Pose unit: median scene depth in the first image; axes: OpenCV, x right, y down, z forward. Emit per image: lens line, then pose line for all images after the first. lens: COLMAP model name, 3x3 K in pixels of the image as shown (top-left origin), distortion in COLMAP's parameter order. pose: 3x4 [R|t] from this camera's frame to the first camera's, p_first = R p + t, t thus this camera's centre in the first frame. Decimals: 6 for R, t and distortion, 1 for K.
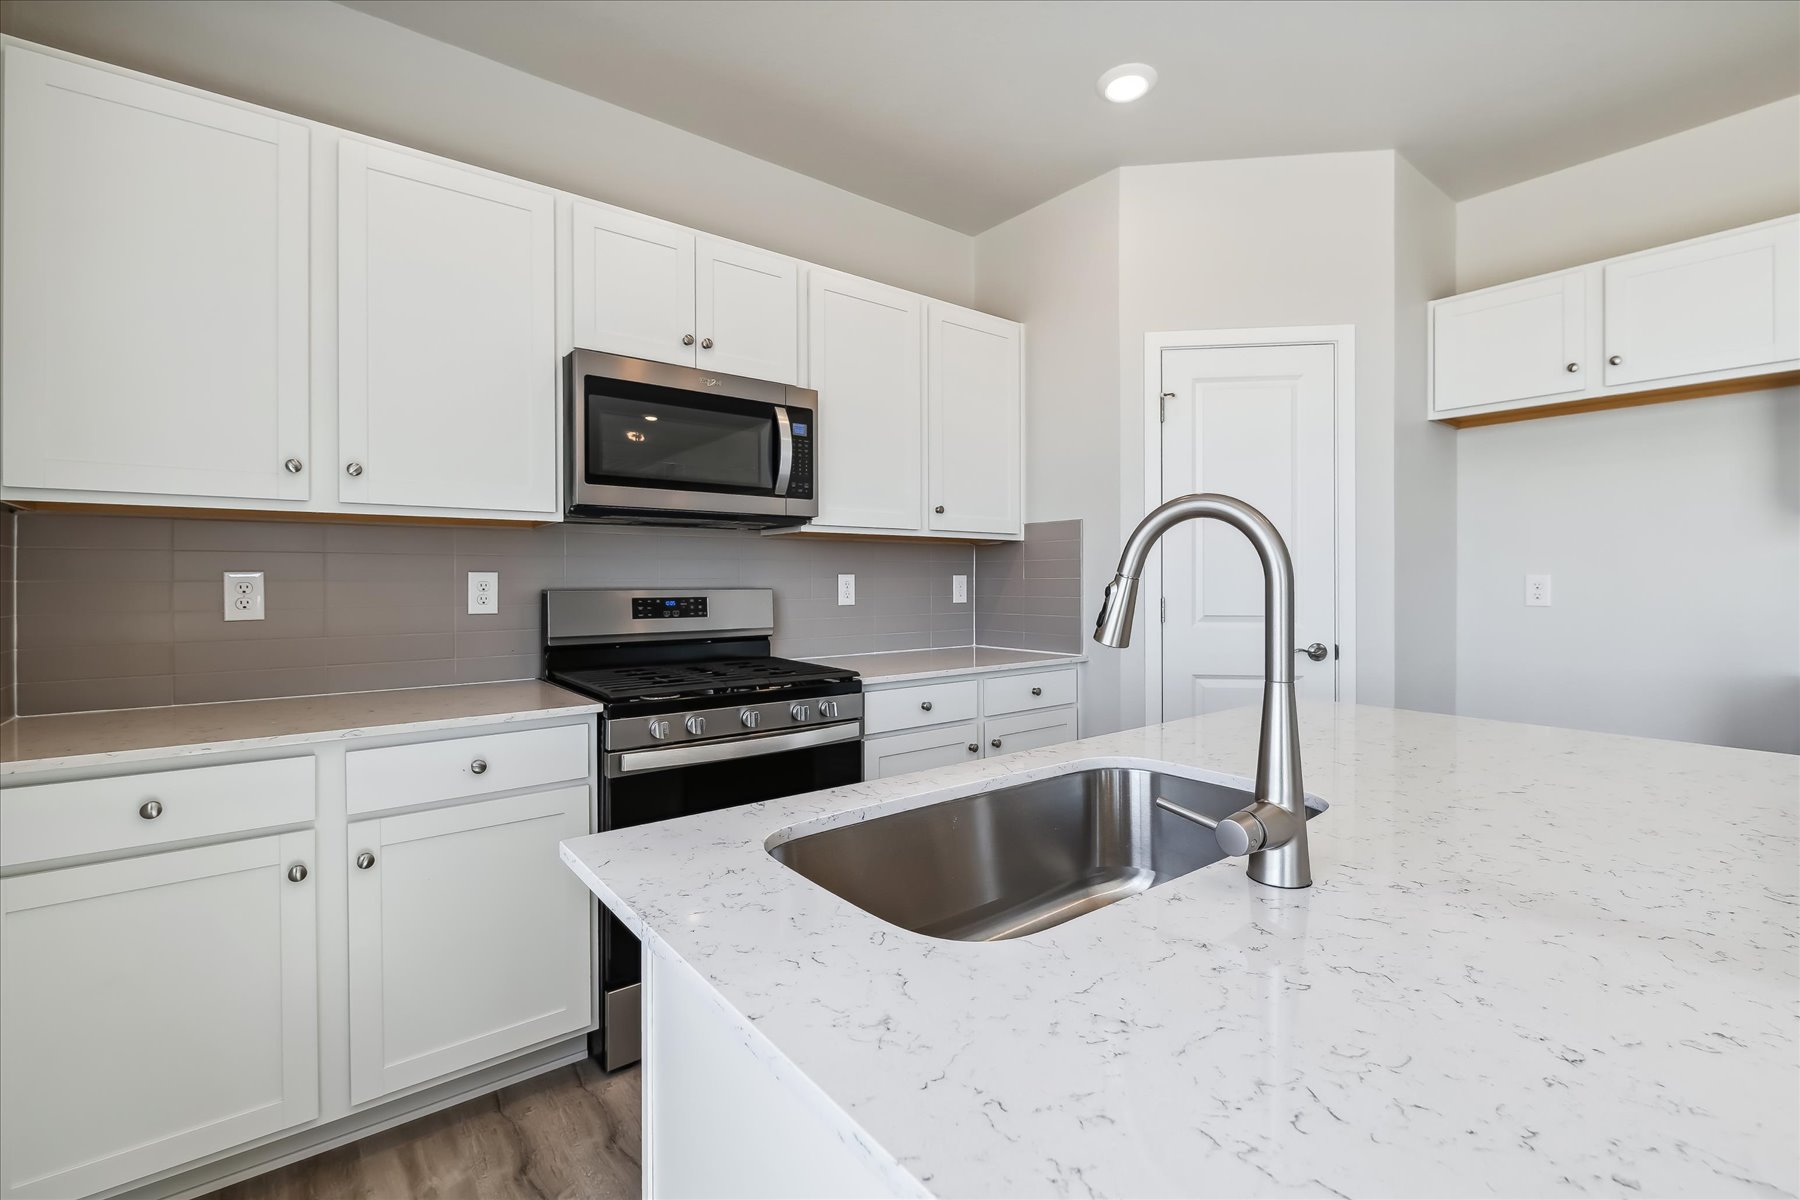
lens RADIAL K [[794.4, 0, 898.8], [0, 794.4, 583.5], [0, 0, 1]] dist [-0.004797, -0.000740]
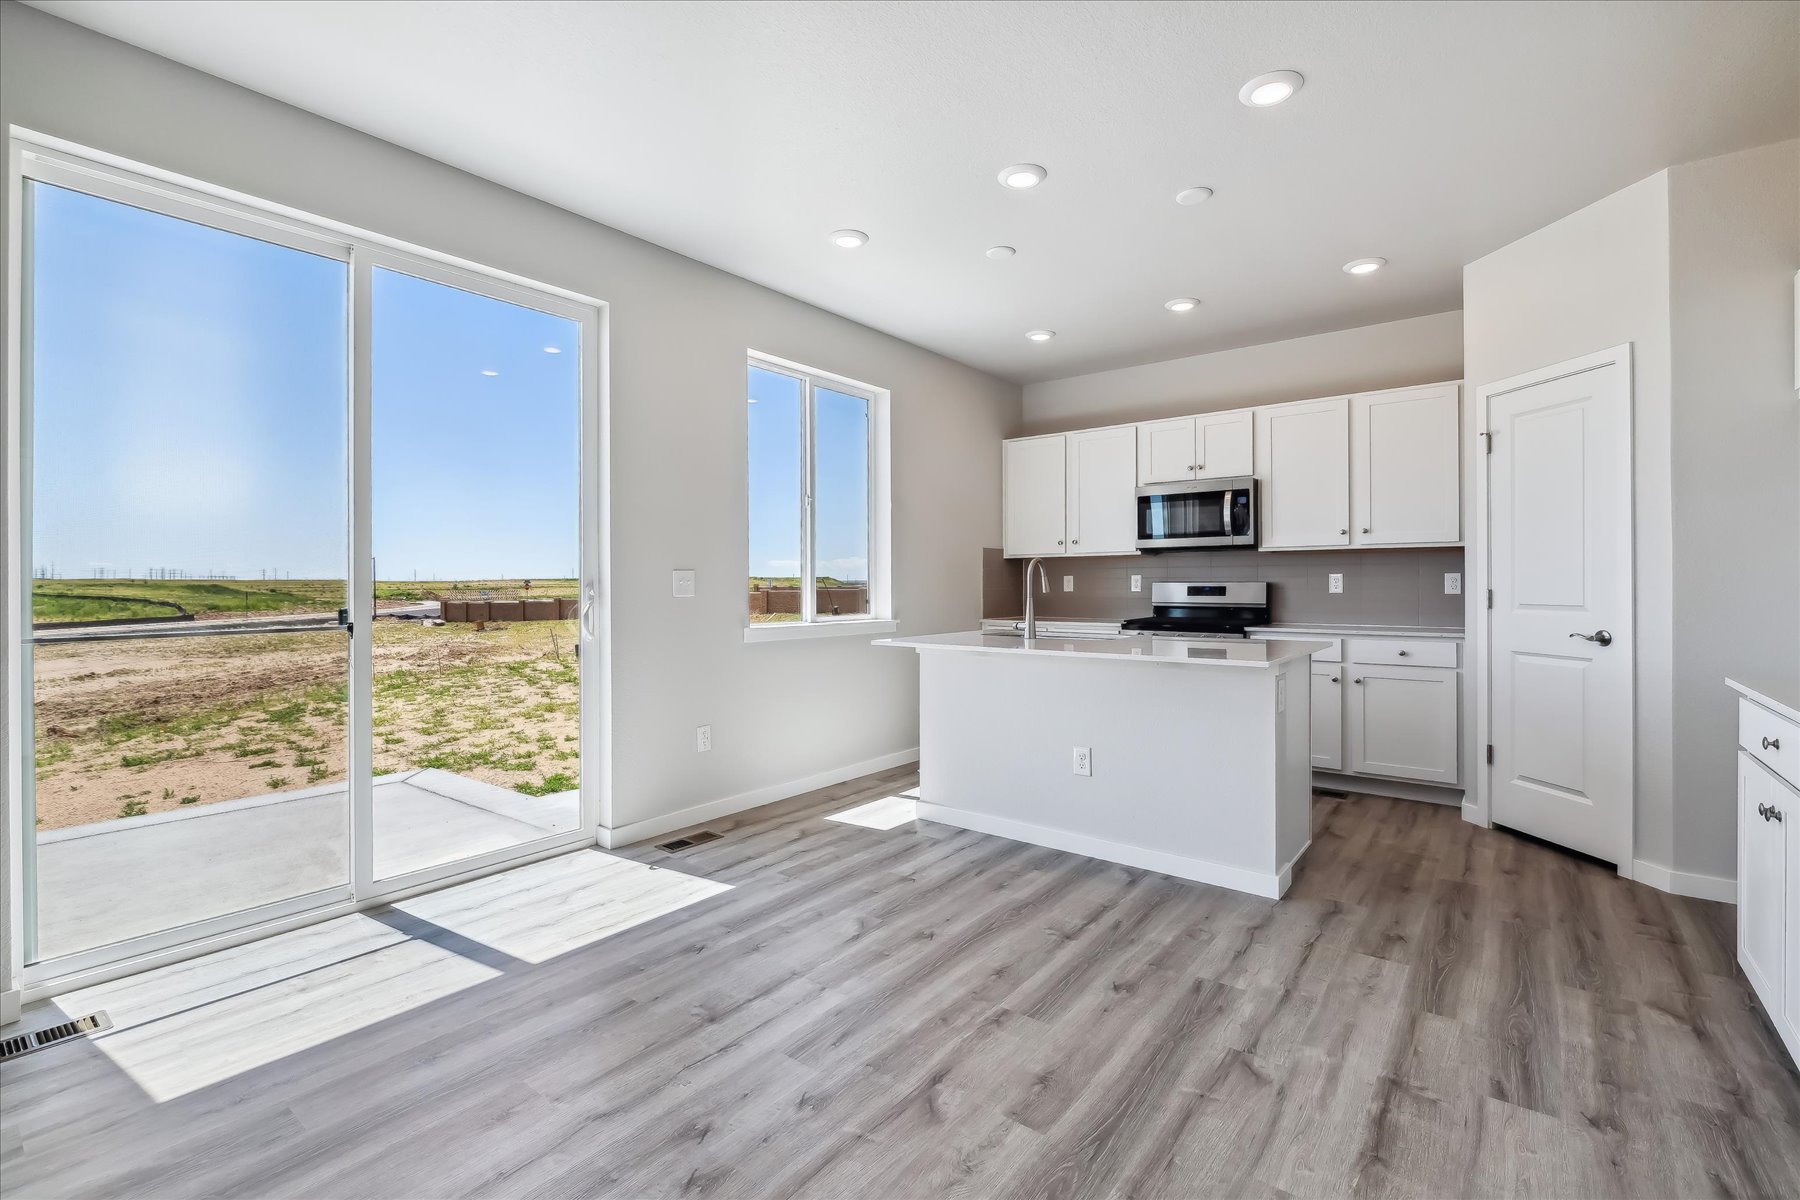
lens RADIAL K [[798.5, 0, 900.4], [0, 798.5, 584.5], [0, 0, 1]] dist [-0.005333, -0.001250]
pose [[0.229697, 0.003283, -0.973257, 1.601973], [-0.000405, 0.999995, 0.003277, 0.007008], [0.973262, -0.000358, 0.229697, -0.269721]]
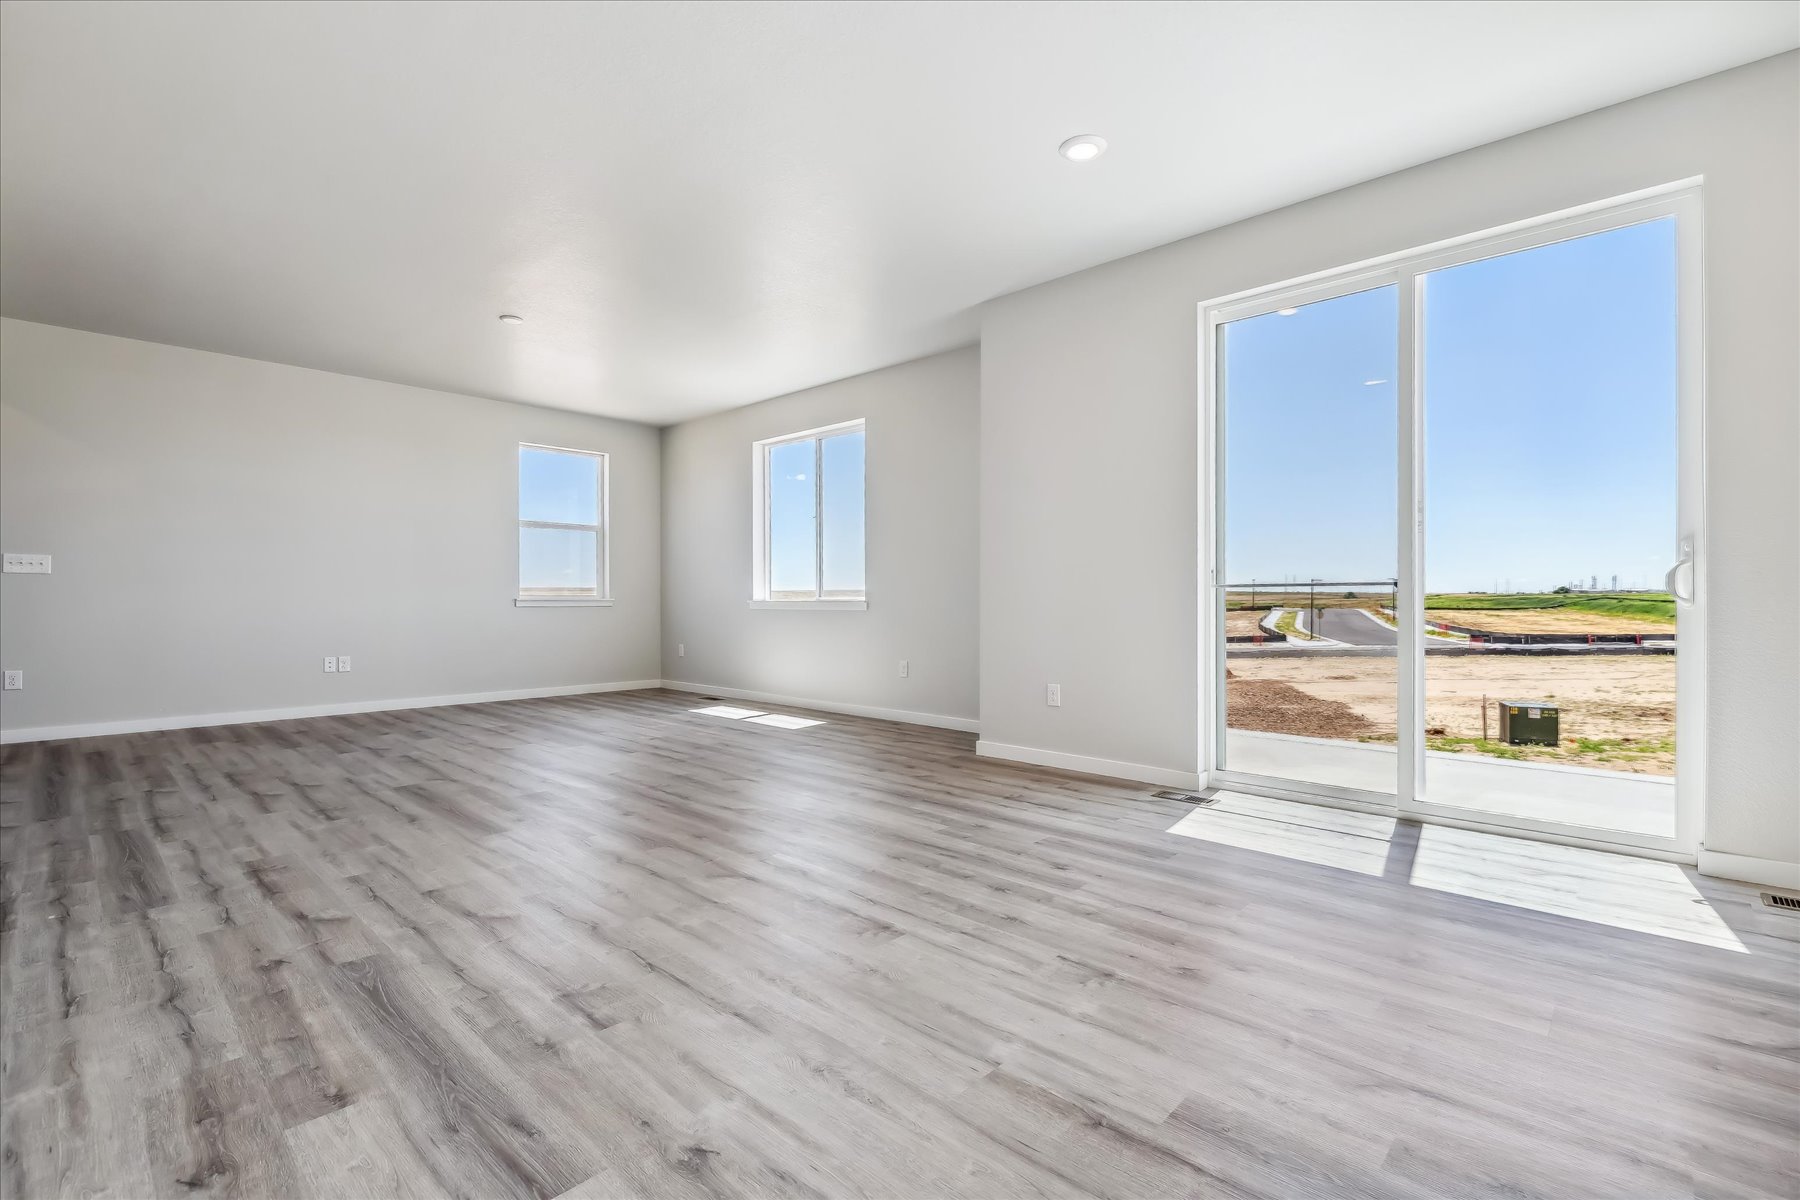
lens RADIAL K [[809.6, 0, 900.0], [0, 809.6, 600.0], [0, 0, 1]] dist [-0.003121, -0.000386]
pose [[-0.989781, 0.002223, -0.142578, 1.368030], [0.001639, 0.999990, 0.004214, 0.094698], [0.142586, 0.003937, -0.989775, 0.487309]]
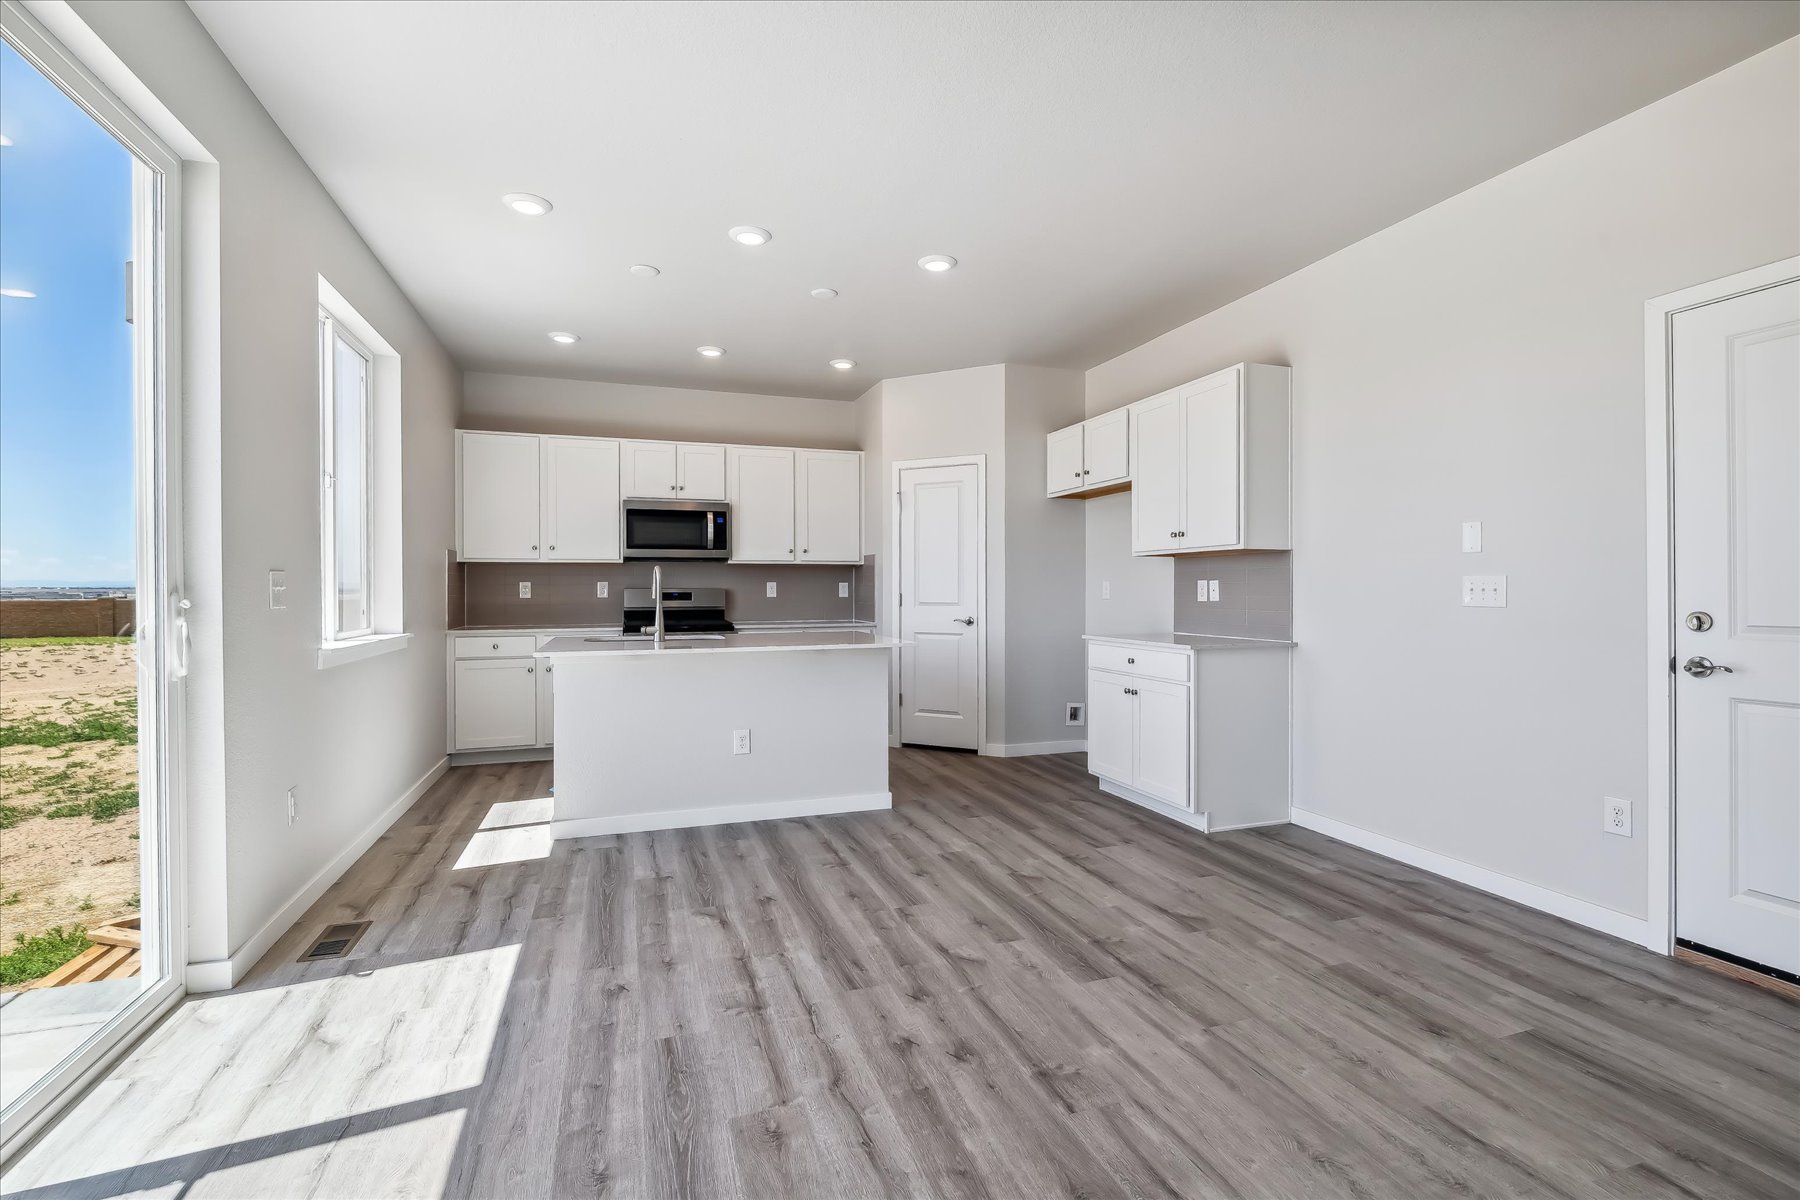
lens RADIAL K [[797.1, 0, 900.6], [0, 797.1, 590.9], [0, 0, 1]] dist [-0.005281, -0.001334]
pose [[0.942941, 0.002194, -0.332953, 1.171062], [-0.001711, 0.999997, 0.001746, 0.008900], [0.332956, -0.001077, 0.942942, -1.053198]]
